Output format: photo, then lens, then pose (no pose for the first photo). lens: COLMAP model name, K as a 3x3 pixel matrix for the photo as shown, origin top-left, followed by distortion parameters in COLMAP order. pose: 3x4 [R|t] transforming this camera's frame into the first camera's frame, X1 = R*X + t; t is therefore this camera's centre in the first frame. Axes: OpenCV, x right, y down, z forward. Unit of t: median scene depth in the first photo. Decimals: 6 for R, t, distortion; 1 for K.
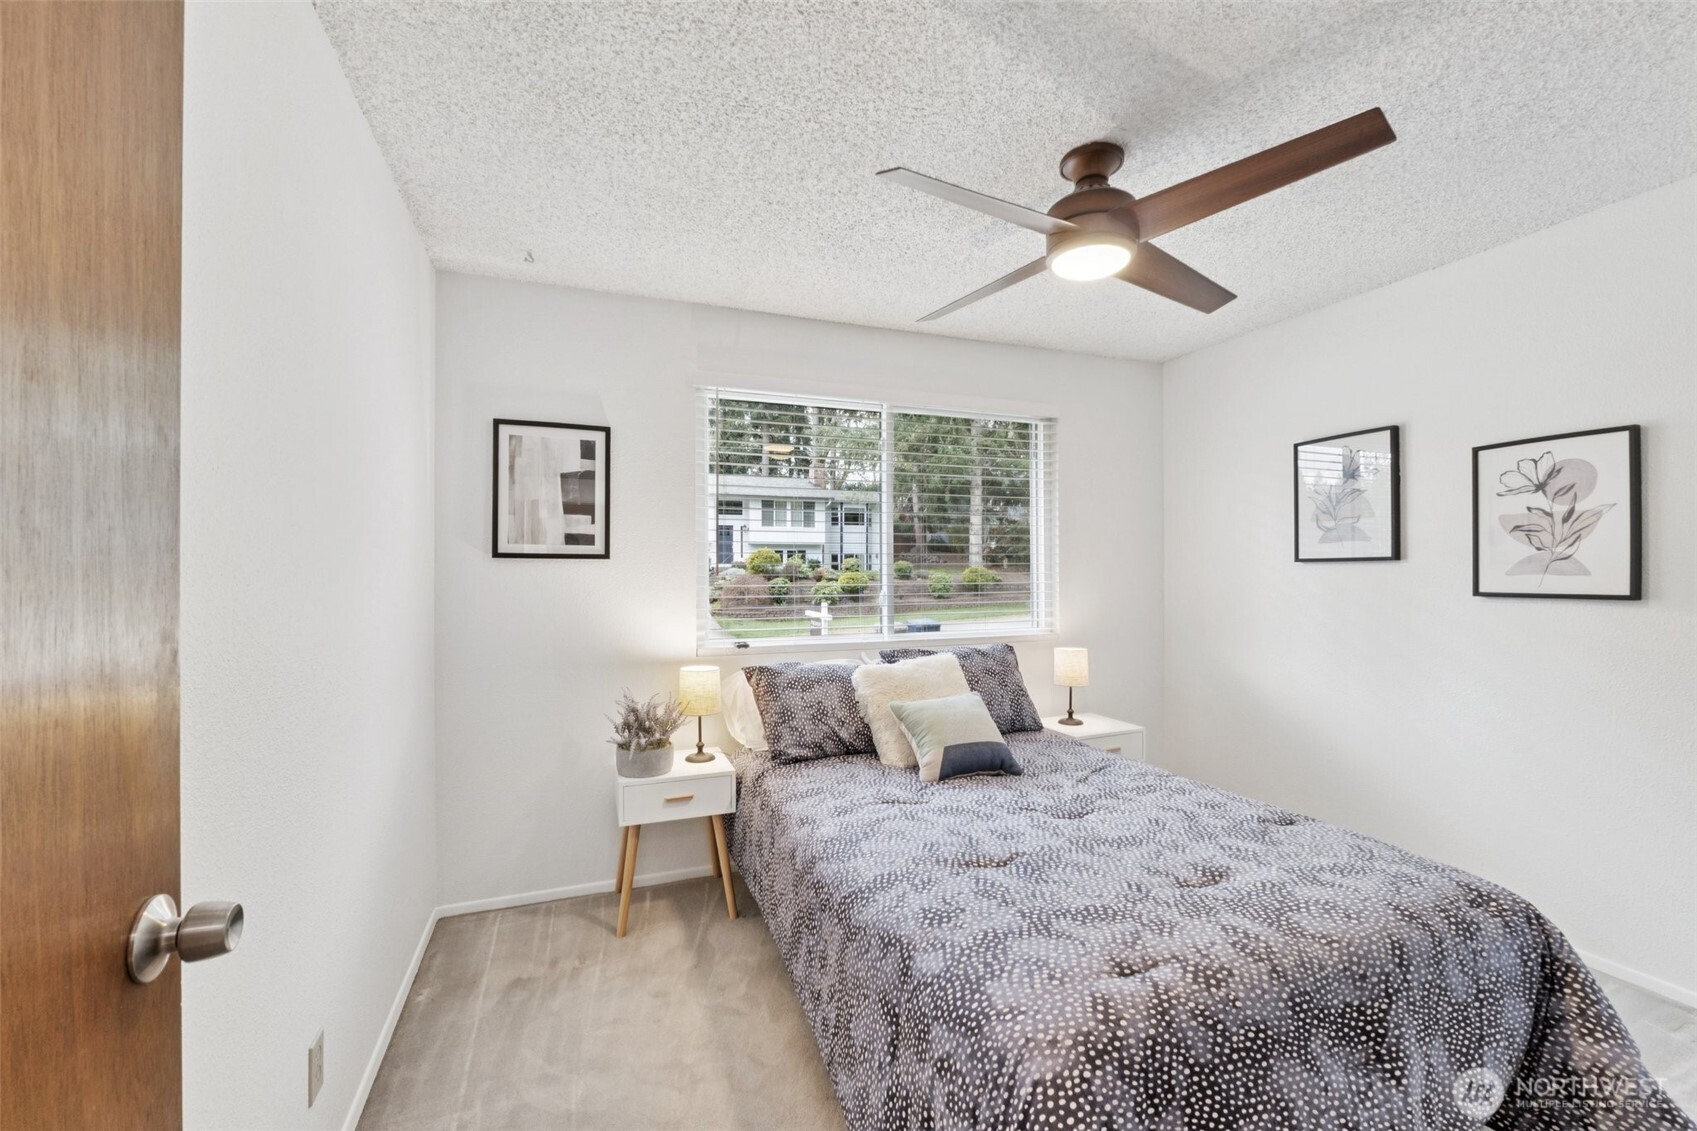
lens RADIAL K [[712.6, 0, 856.1], [0, 712.6, 573.7], [0, 0, 1]] dist [-0.009590, -0.000386]
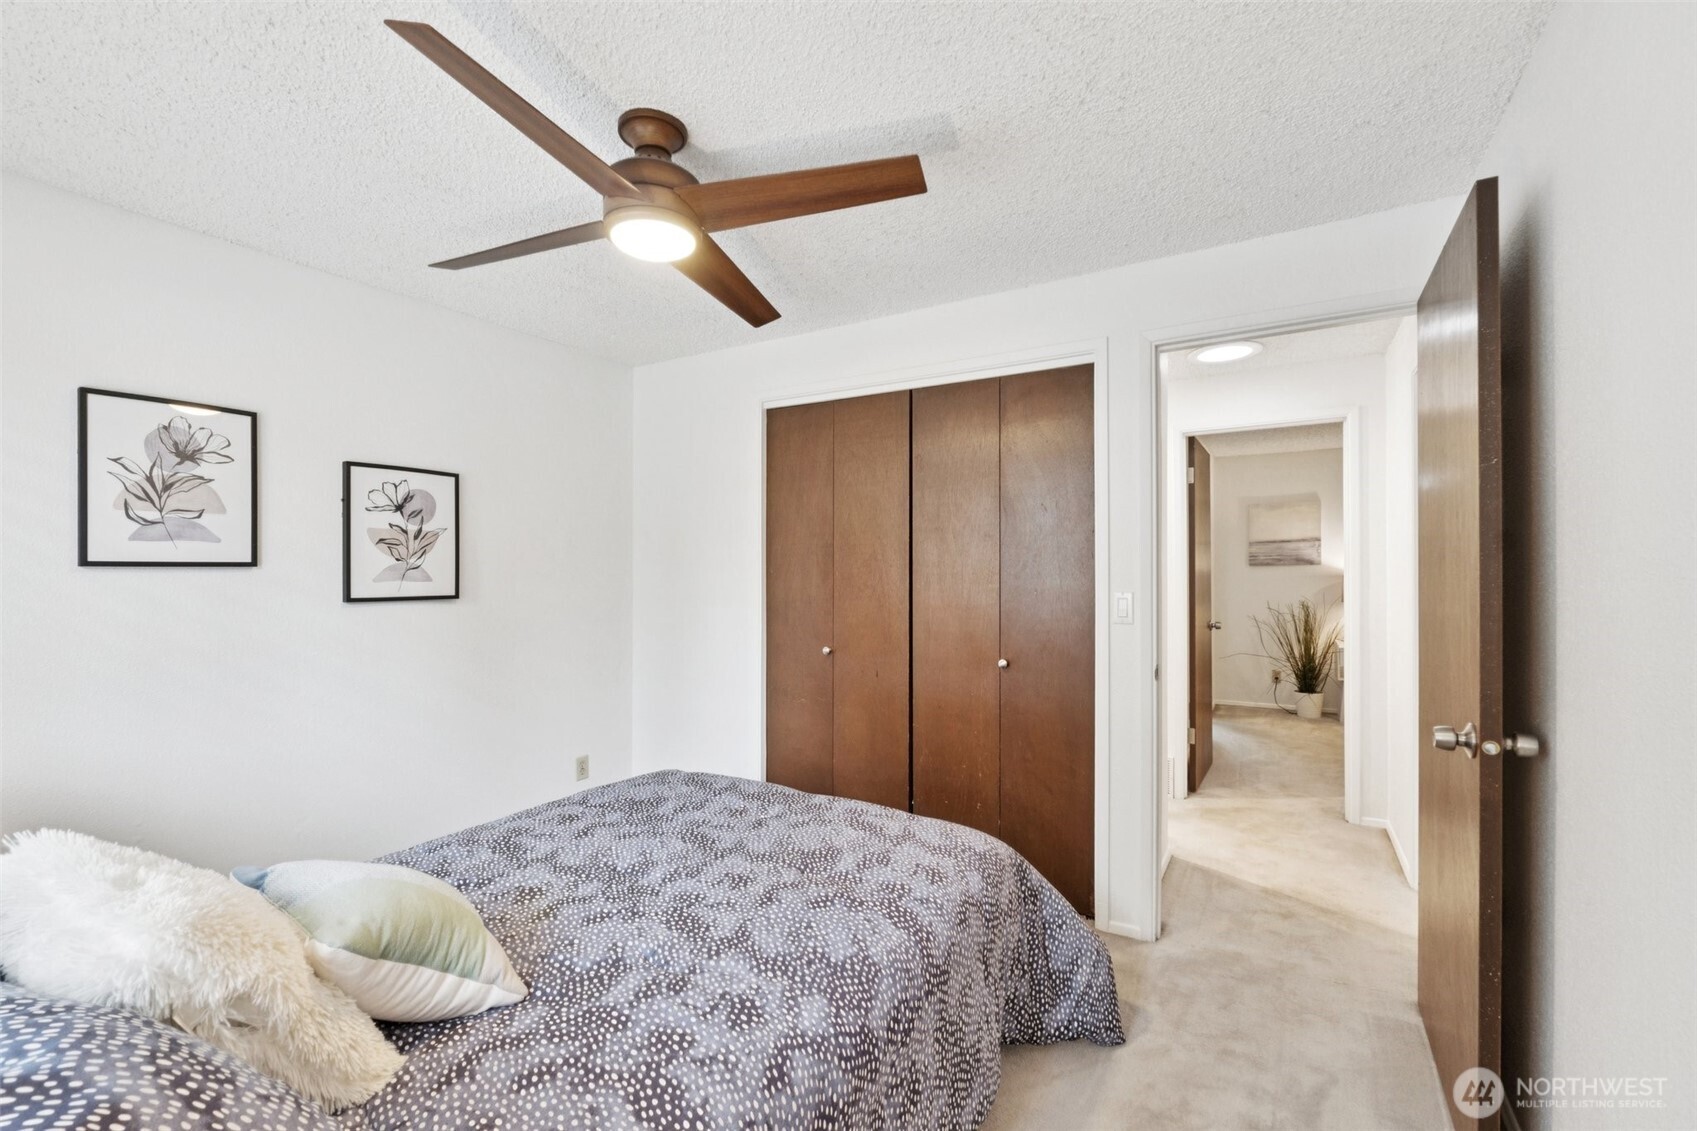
lens RADIAL K [[712.6, 0, 856.1], [0, 712.6, 573.7], [0, 0, 1]] dist [-0.009590, -0.000386]
pose [[-0.603535, 0.005057, 0.797321, -0.457819], [0.007926, 0.999969, -0.000343, -0.005341], [-0.797297, 0.006113, -0.603556, 1.125248]]
